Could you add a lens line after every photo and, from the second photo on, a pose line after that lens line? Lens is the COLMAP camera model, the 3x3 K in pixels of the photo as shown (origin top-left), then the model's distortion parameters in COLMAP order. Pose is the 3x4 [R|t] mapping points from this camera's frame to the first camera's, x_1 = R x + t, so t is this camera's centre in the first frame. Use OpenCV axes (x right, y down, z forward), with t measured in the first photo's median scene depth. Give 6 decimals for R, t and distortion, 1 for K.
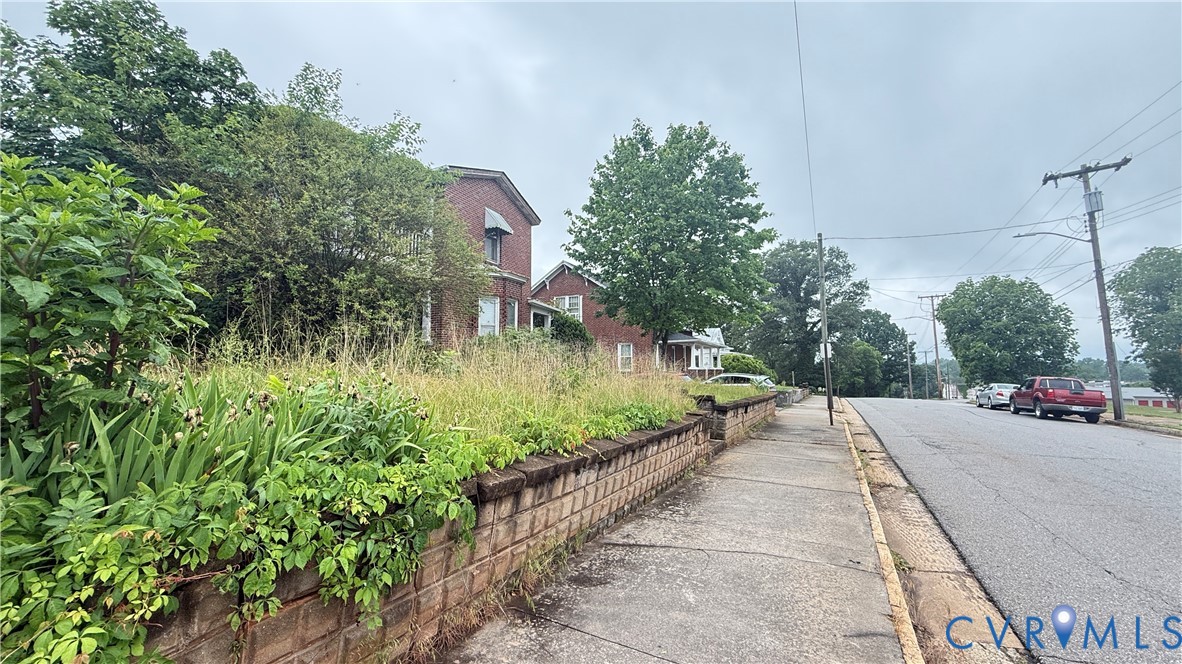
lens RADIAL K [[470.5, 0, 588.9], [0, 470.5, 331.5], [0, 0, 1]] dist [0.001562, -0.000213]
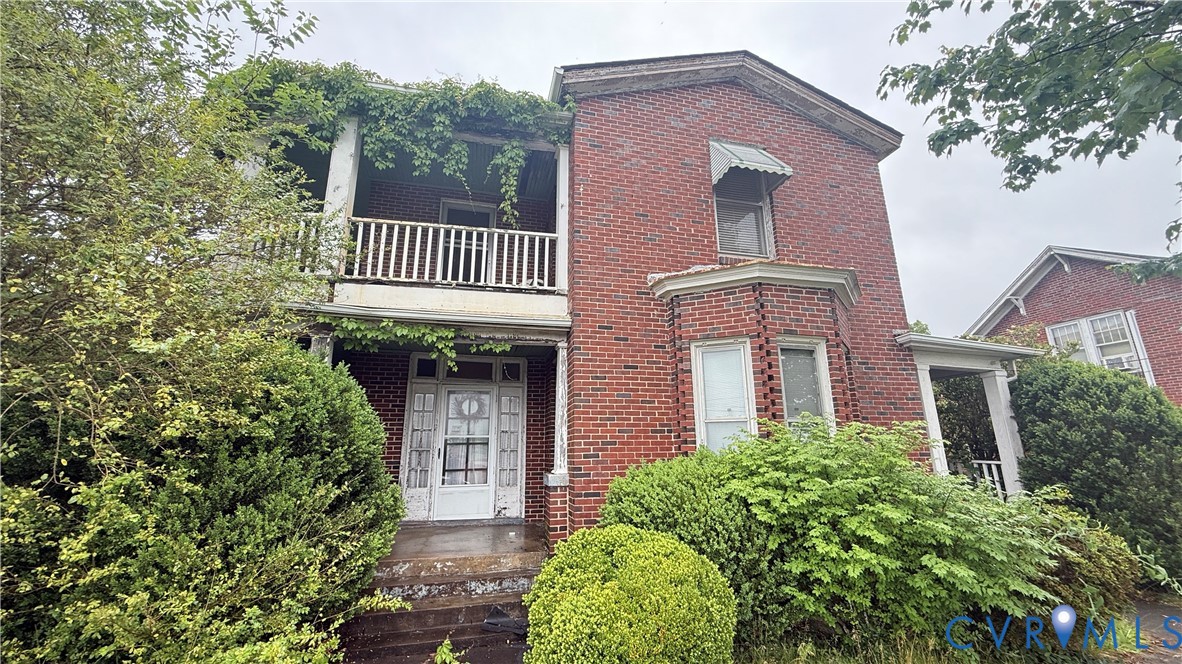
lens RADIAL K [[467.1, 0, 591.0], [0, 467.1, 332.0], [0, 0, 1]] dist [-0.000040, -0.000072]
pose [[0.612800, -0.199030, -0.764763, 0.015909], [0.070204, 0.977648, -0.198180, -0.041047], [0.787113, 0.067755, 0.613076, 1.676873]]
